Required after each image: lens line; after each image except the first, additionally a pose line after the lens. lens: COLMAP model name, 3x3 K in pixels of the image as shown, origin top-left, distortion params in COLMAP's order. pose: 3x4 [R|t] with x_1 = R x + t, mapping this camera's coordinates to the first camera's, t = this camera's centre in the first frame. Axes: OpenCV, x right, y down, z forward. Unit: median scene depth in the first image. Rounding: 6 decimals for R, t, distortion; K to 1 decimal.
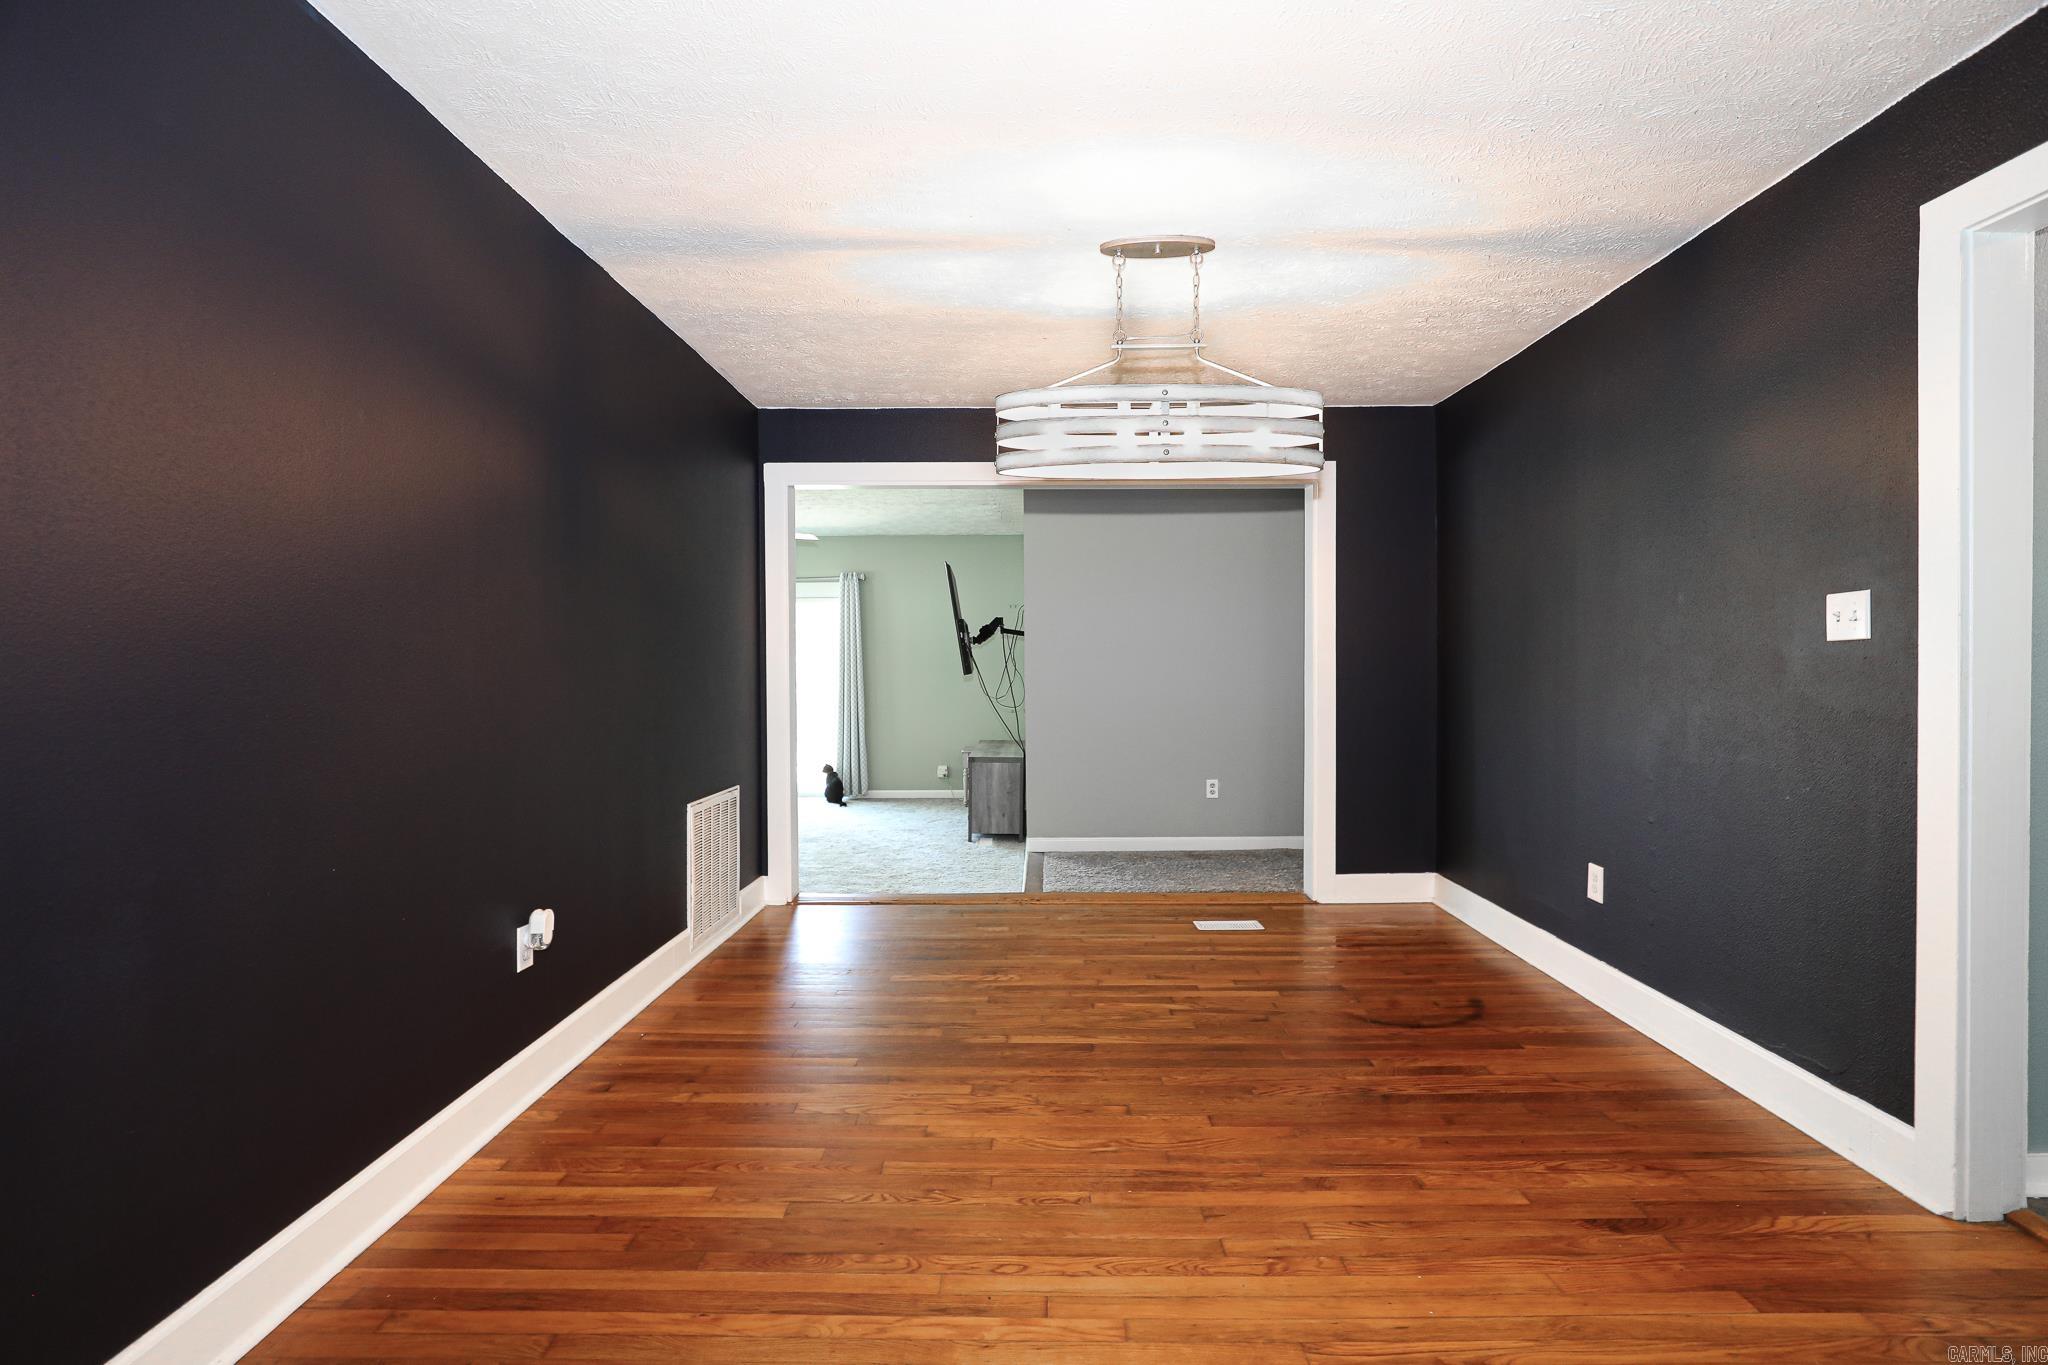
lens RADIAL K [[947.6, 0, 1039.0], [0, 947.6, 671.7], [0, 0, 1]] dist [-0.029723, 0.014661]
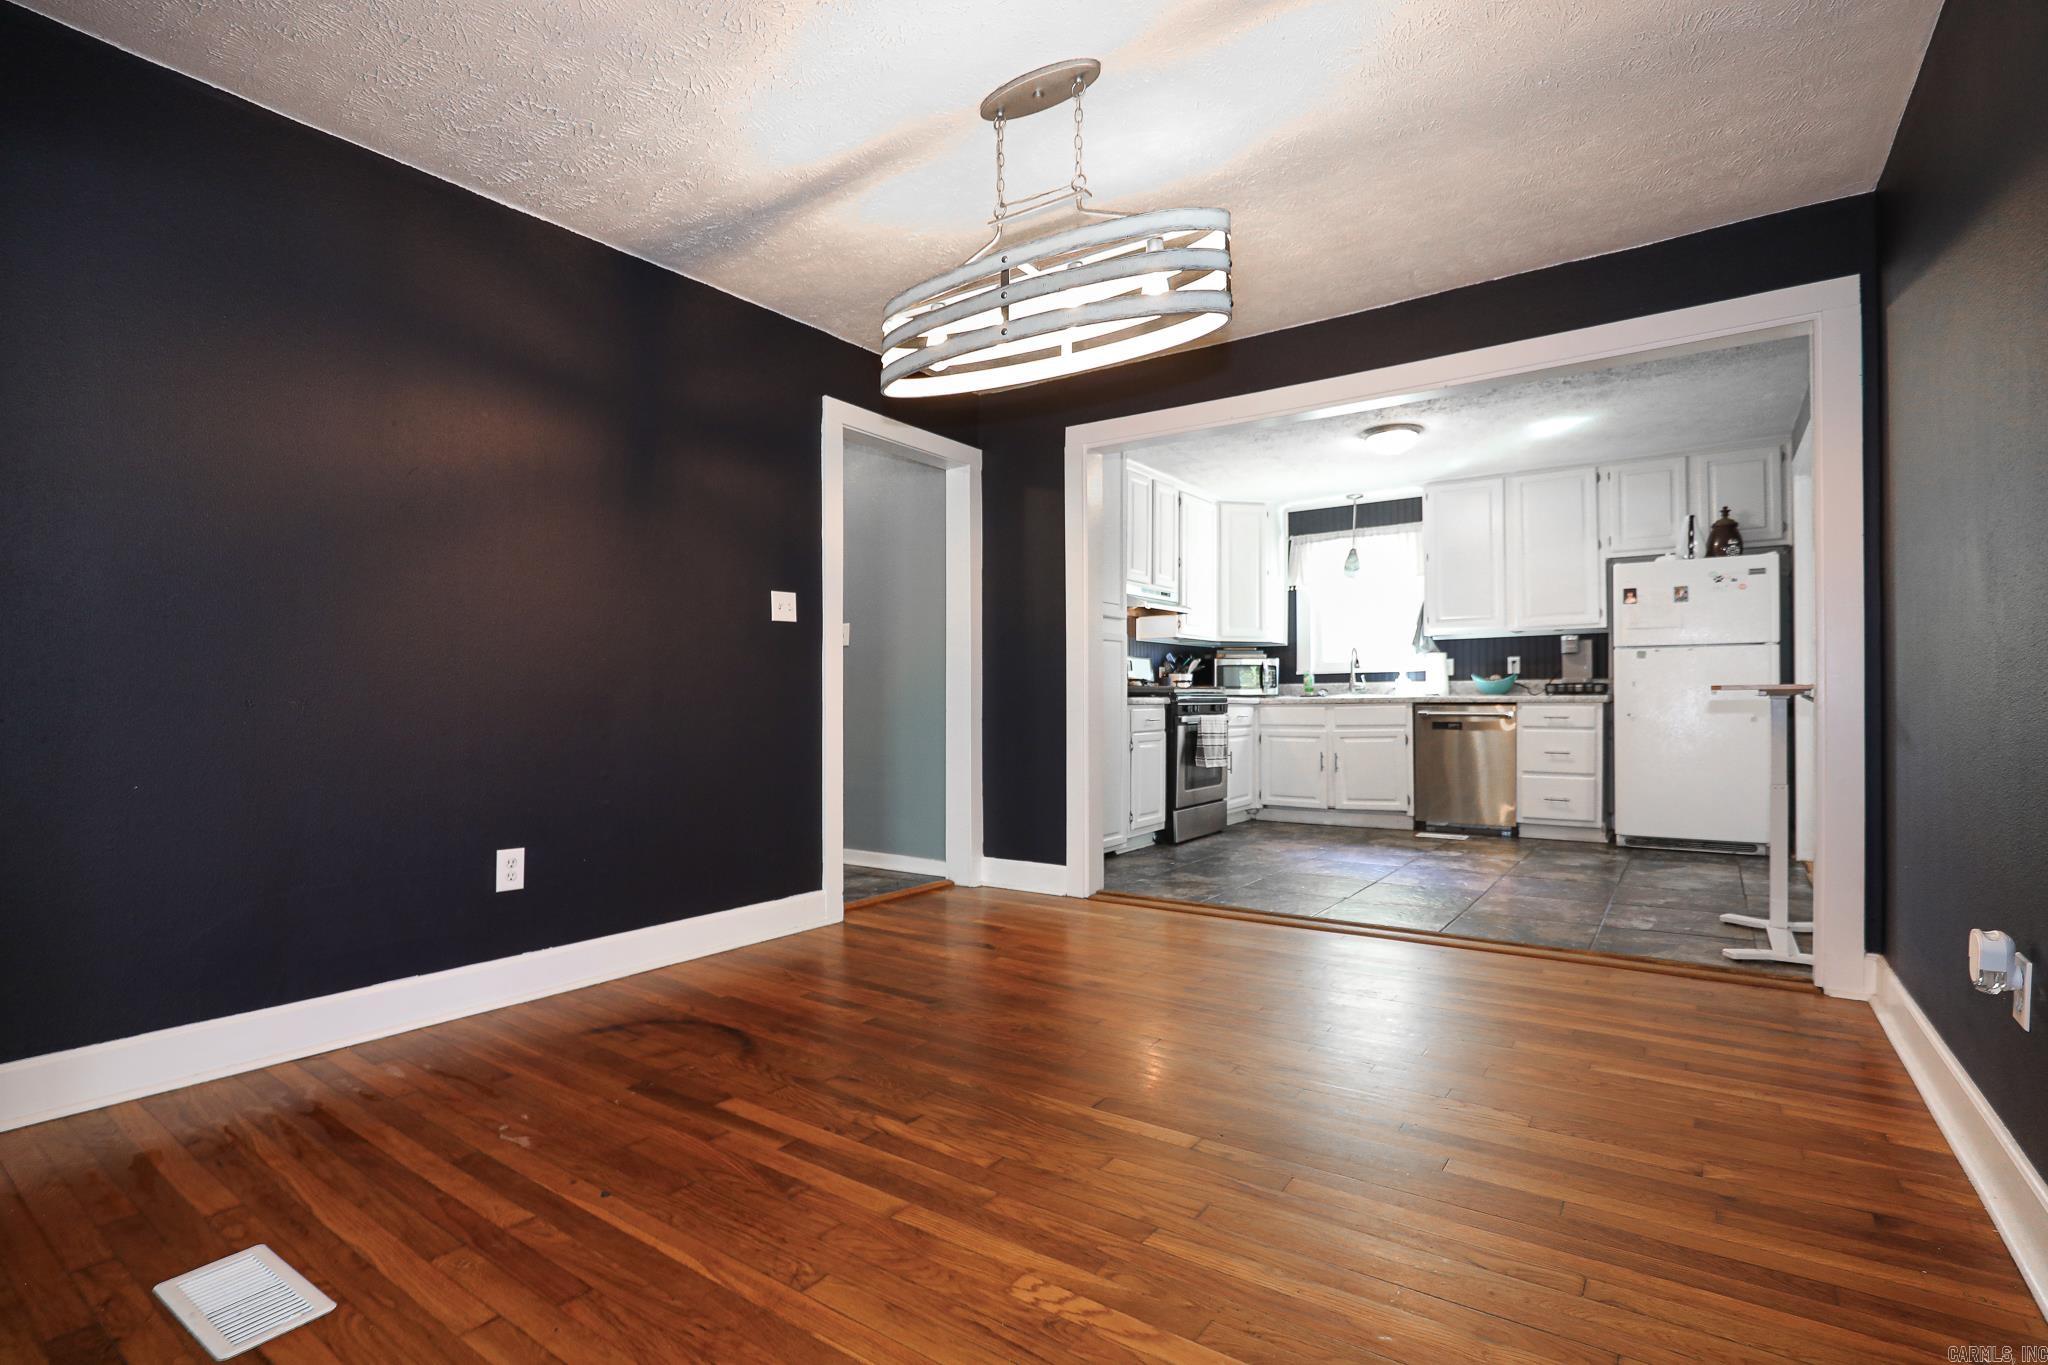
lens RADIAL K [[946.3, 0, 958.7], [0, 946.3, 696.8], [0, 0, 1]] dist [-0.035128, 0.000026]
pose [[-0.778105, 0.006388, 0.628102, -0.287319], [0.008515, 0.999964, 0.000378, 0.070534], [-0.628077, 0.005643, -0.778131, 1.467456]]
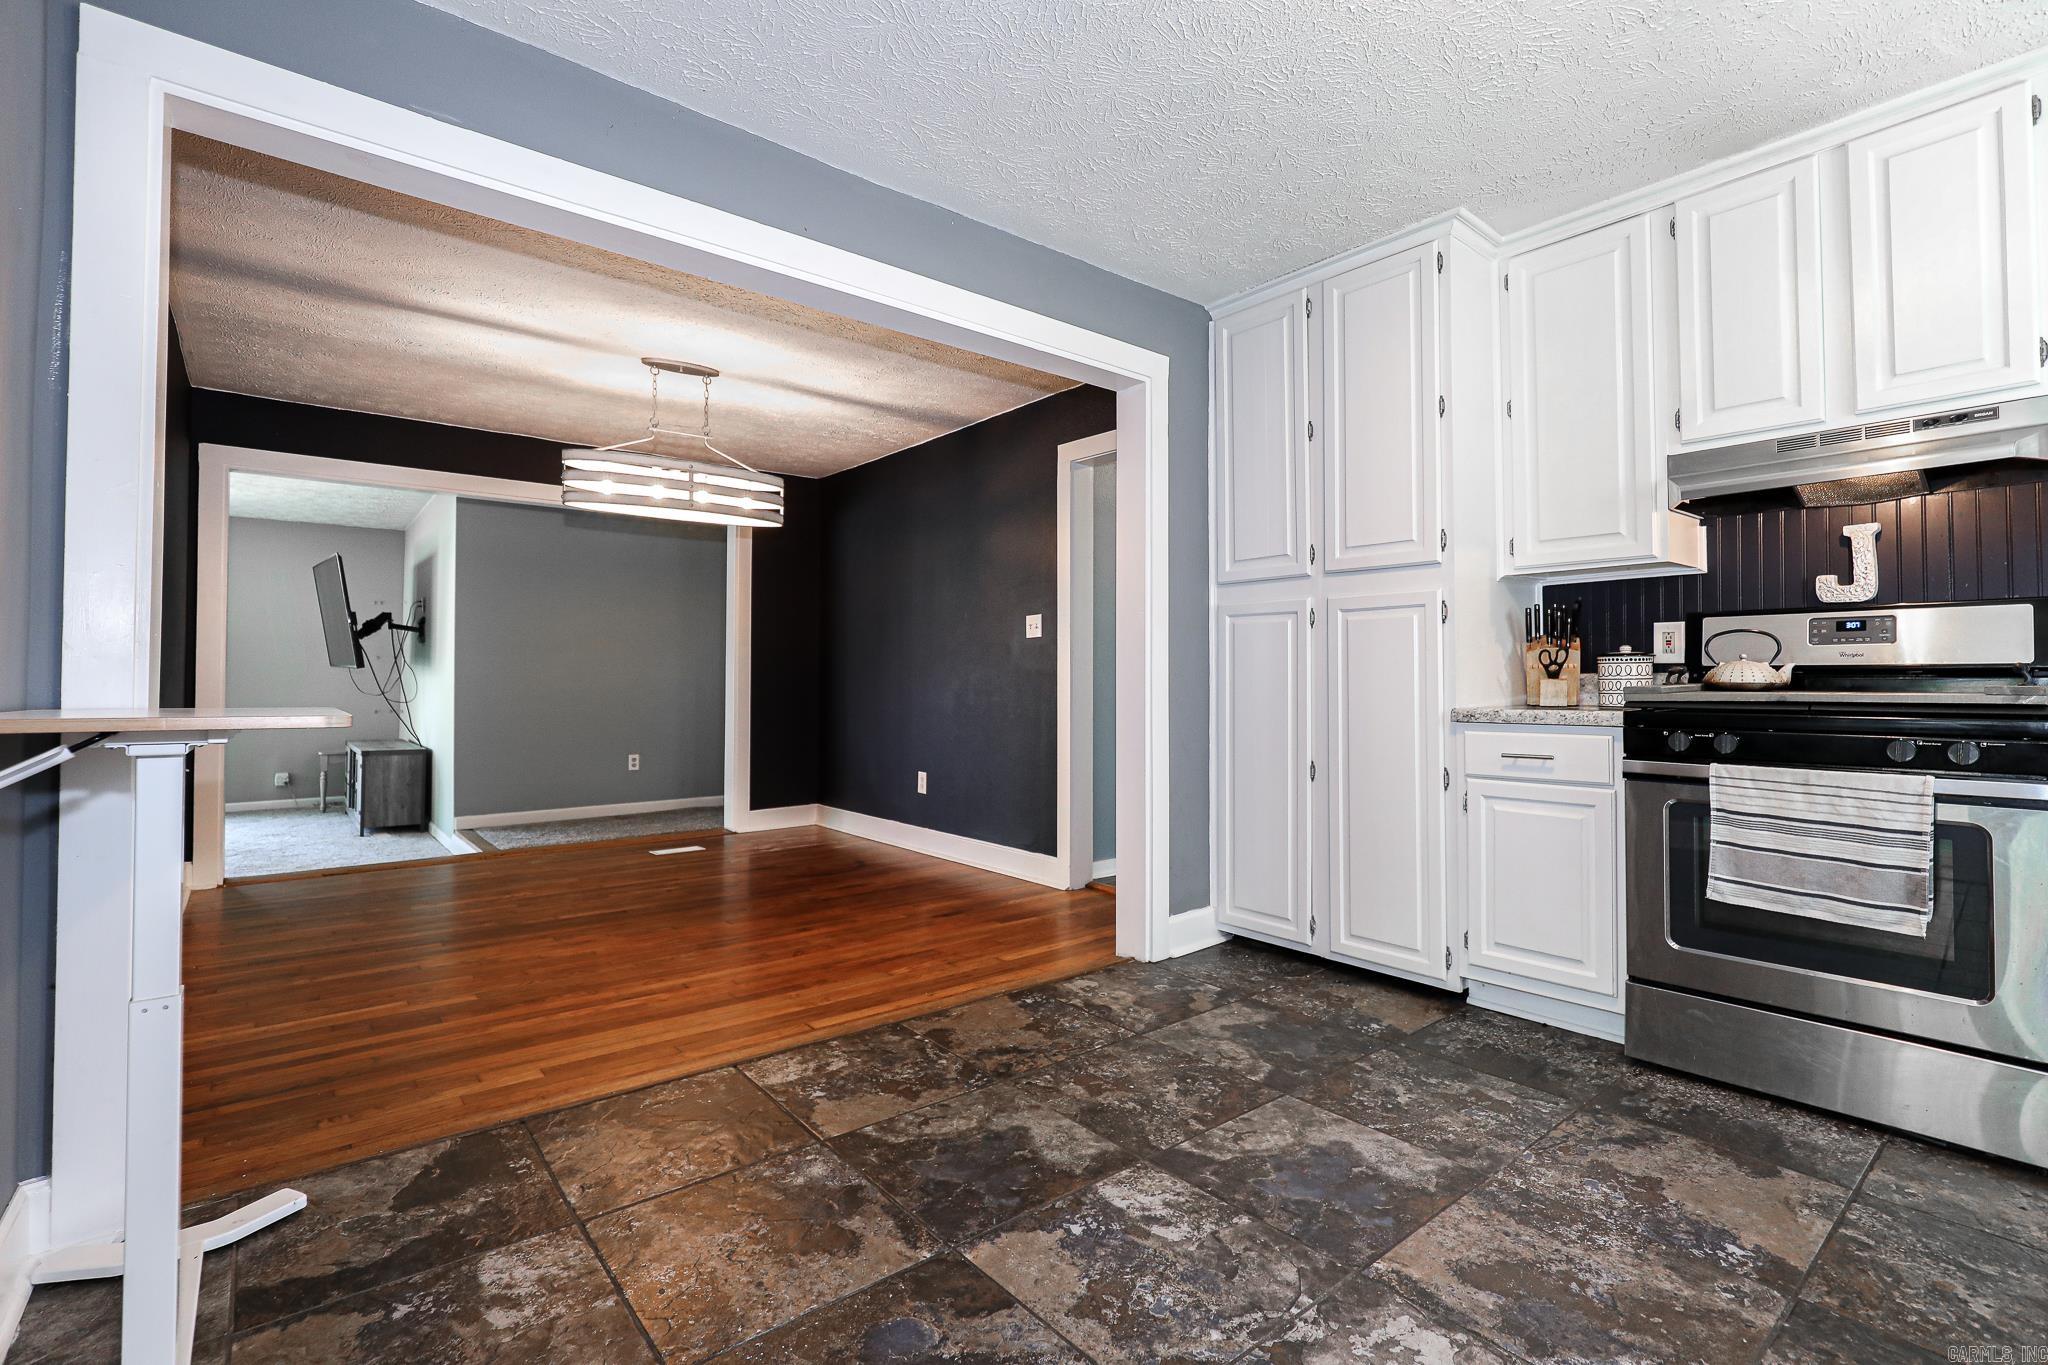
lens RADIAL K [[912.4, 0, 1036.3], [0, 912.4, 660.6], [0, 0, 1]] dist [-0.016298, 0.000190]
pose [[0.766476, 0.018277, 0.642013, -0.316976], [0.001216, 0.999552, -0.029908, 0.055201], [-0.642272, 0.023704, 0.766110, -0.407236]]
